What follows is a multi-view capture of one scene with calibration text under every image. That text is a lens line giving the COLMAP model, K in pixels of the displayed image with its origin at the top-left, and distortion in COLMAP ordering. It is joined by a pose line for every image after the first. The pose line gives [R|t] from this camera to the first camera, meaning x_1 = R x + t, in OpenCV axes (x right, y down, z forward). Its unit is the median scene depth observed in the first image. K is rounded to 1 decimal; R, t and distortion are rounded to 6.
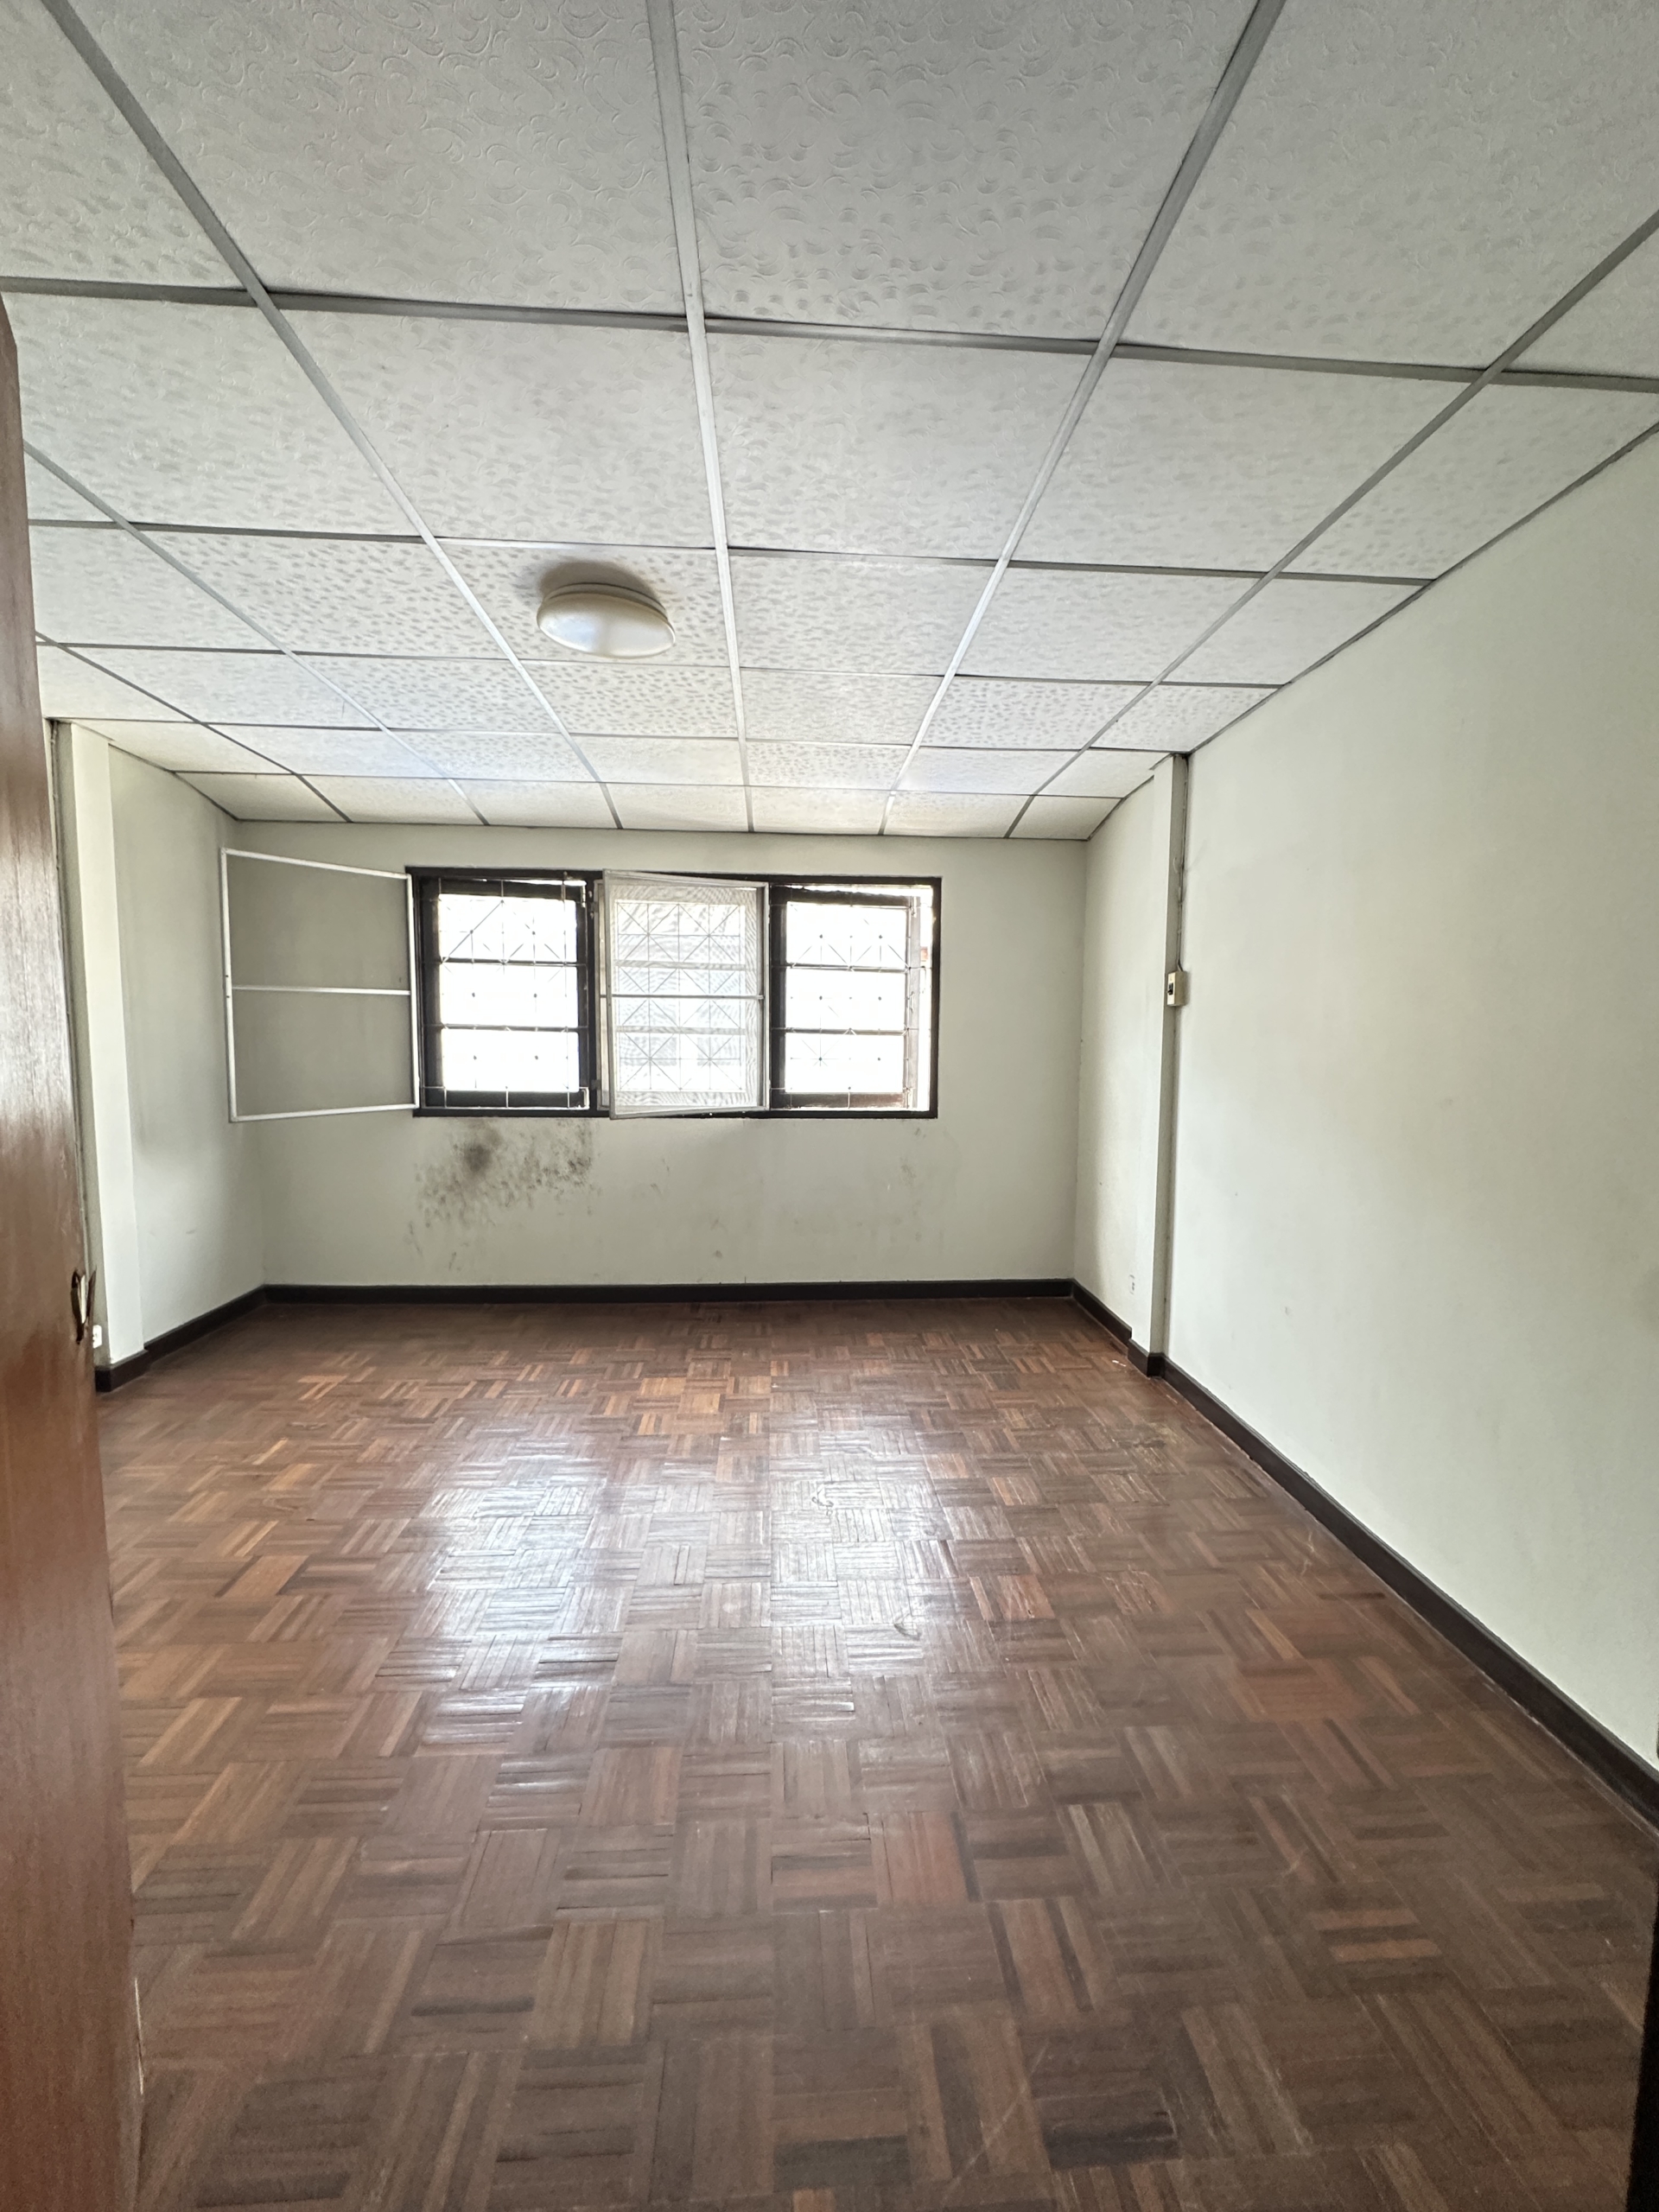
lens RADIAL K [[883.0, 0, 840.8], [0, 883.0, 1112.9], [0, 0, 1]] dist [-0.003651, 0.000116]
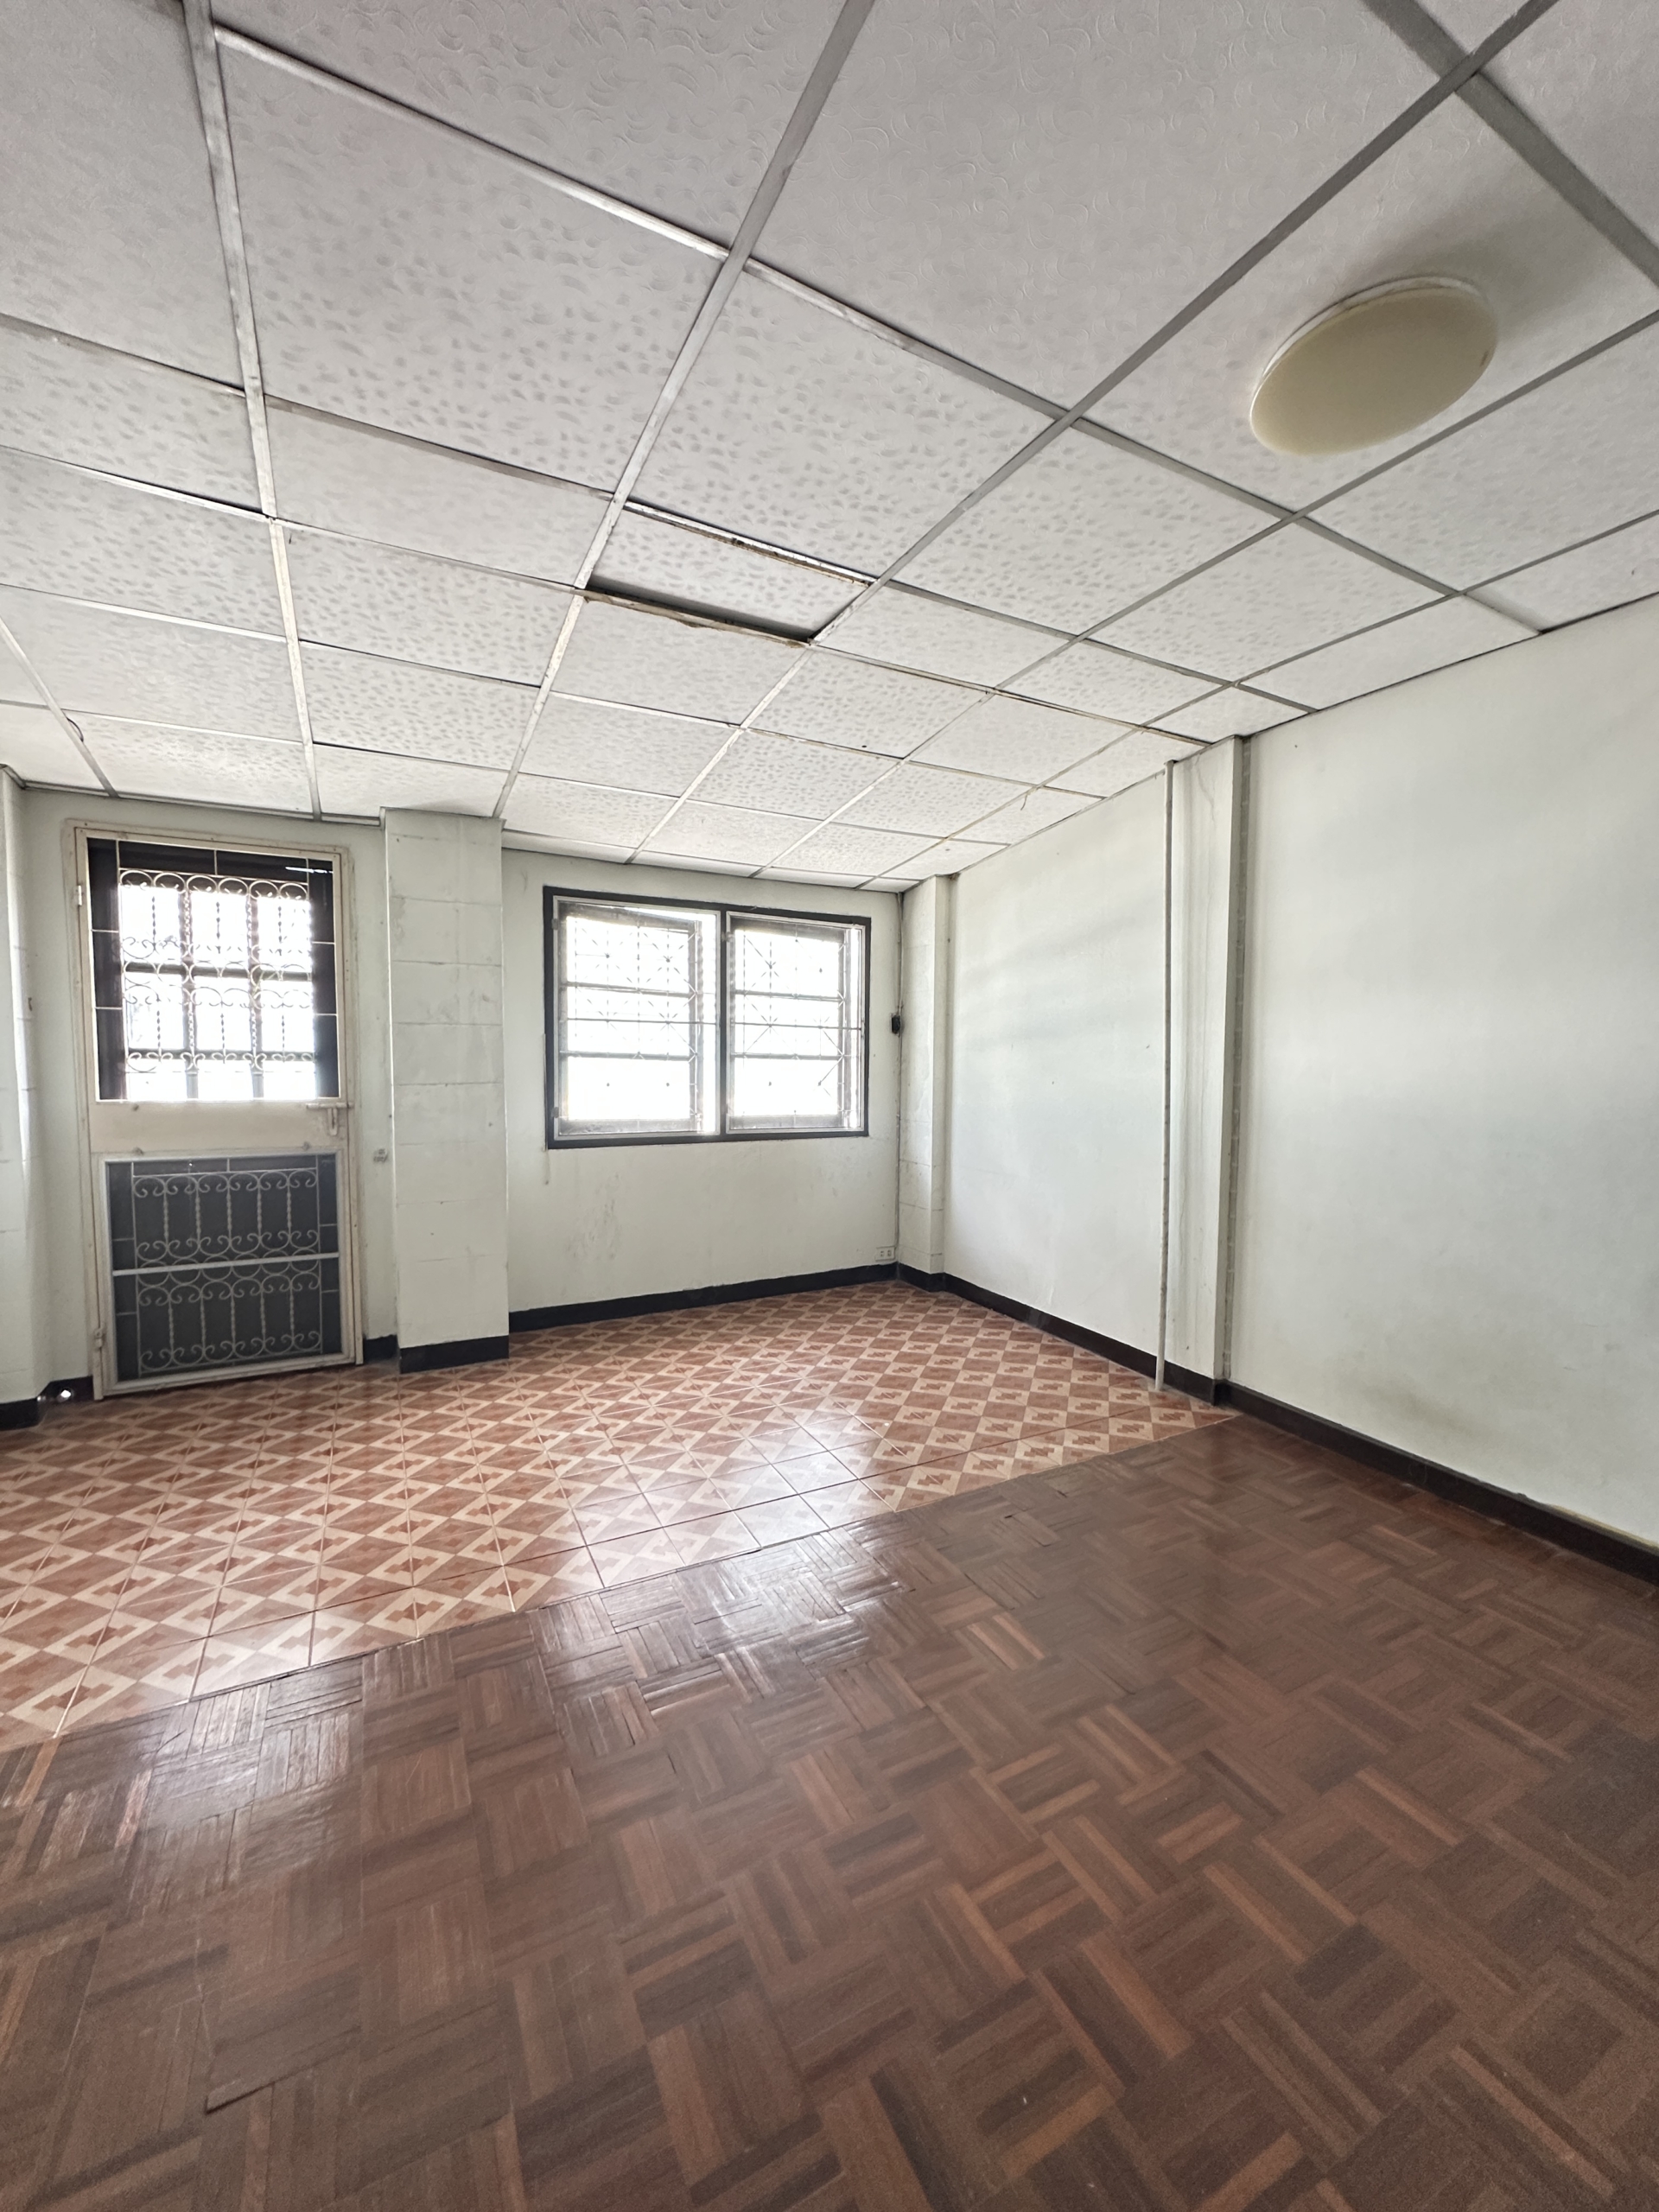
lens RADIAL K [[883.0, 0, 833.7], [0, 883.0, 1092.3], [0, 0, 1]] dist [-0.003651, 0.000116]
pose [[0.916304, -0.015092, 0.400198, -0.849662], [0.031962, 0.998858, -0.035513, -0.024522], [-0.399205, 0.045332, 0.915740, 0.028435]]
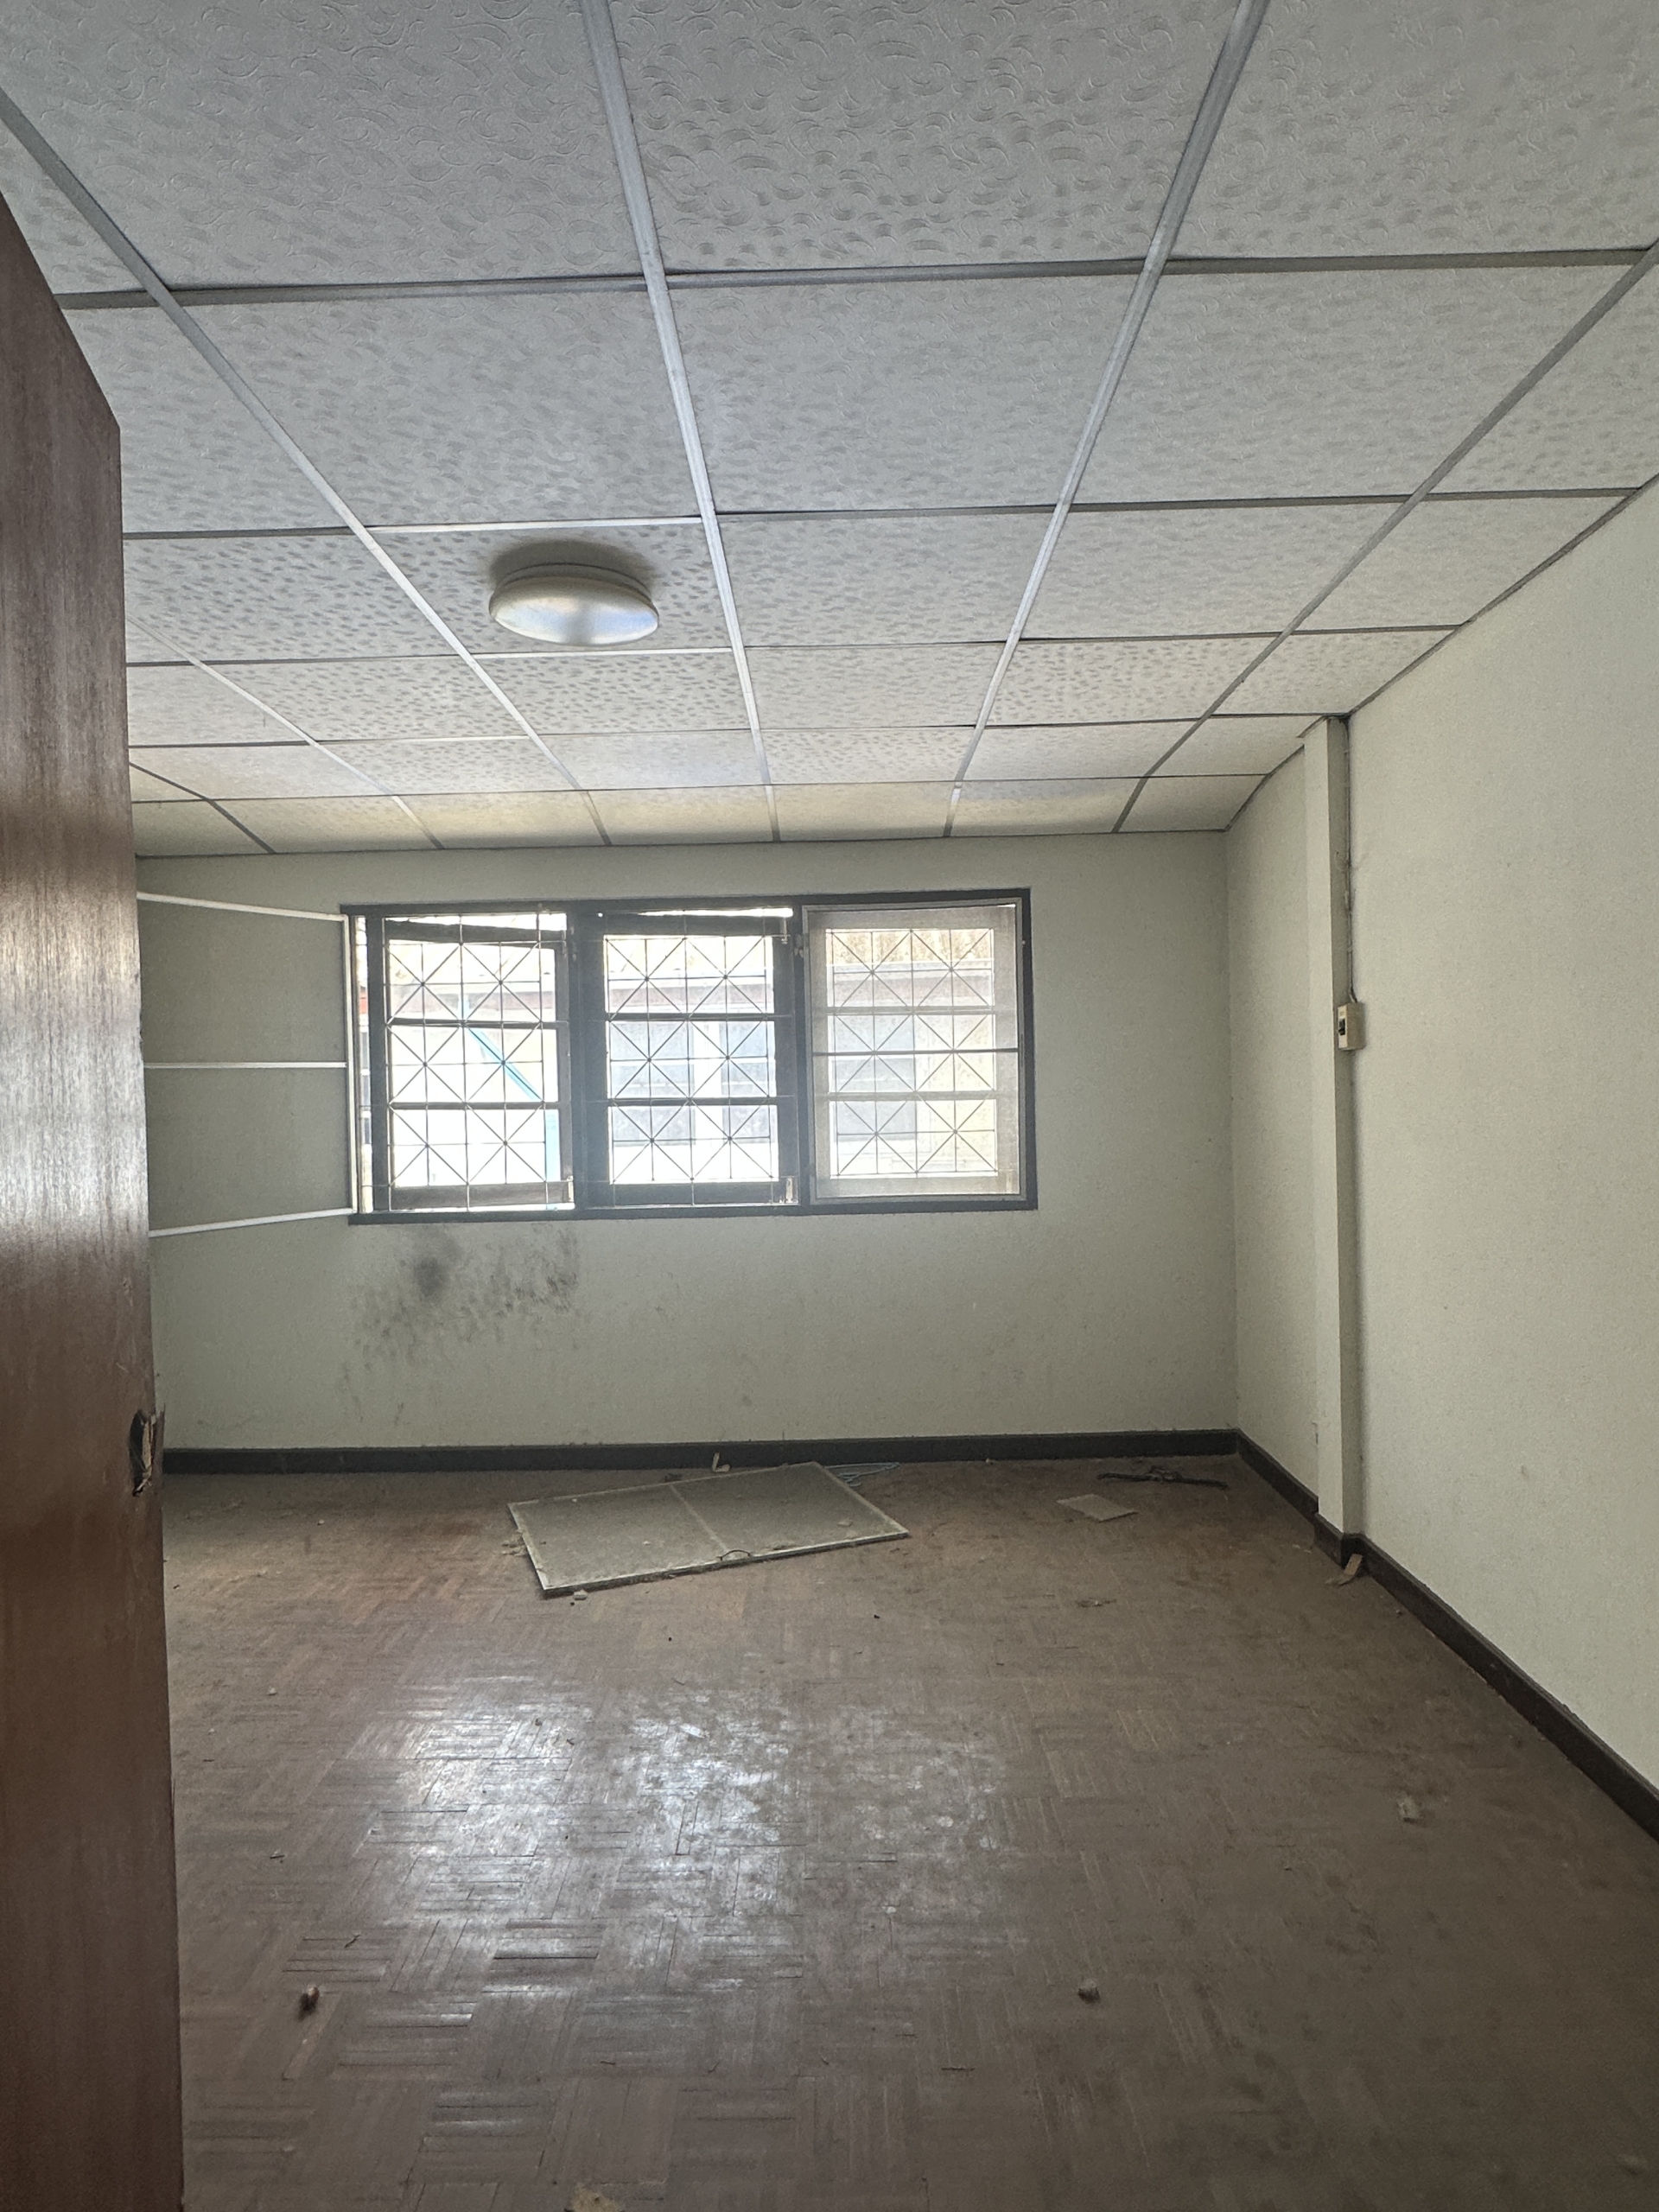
lens RADIAL K [[1204.6, 0, 833.6], [0, 1204.6, 1110.4], [0, 0, 1]] dist [-0.006735, 0.001203]
pose [[0.996823, -0.031072, -0.073333, 0.037894], [0.025388, 0.996692, -0.077198, -0.007121], [0.075489, 0.075091, 0.994315, -0.041708]]
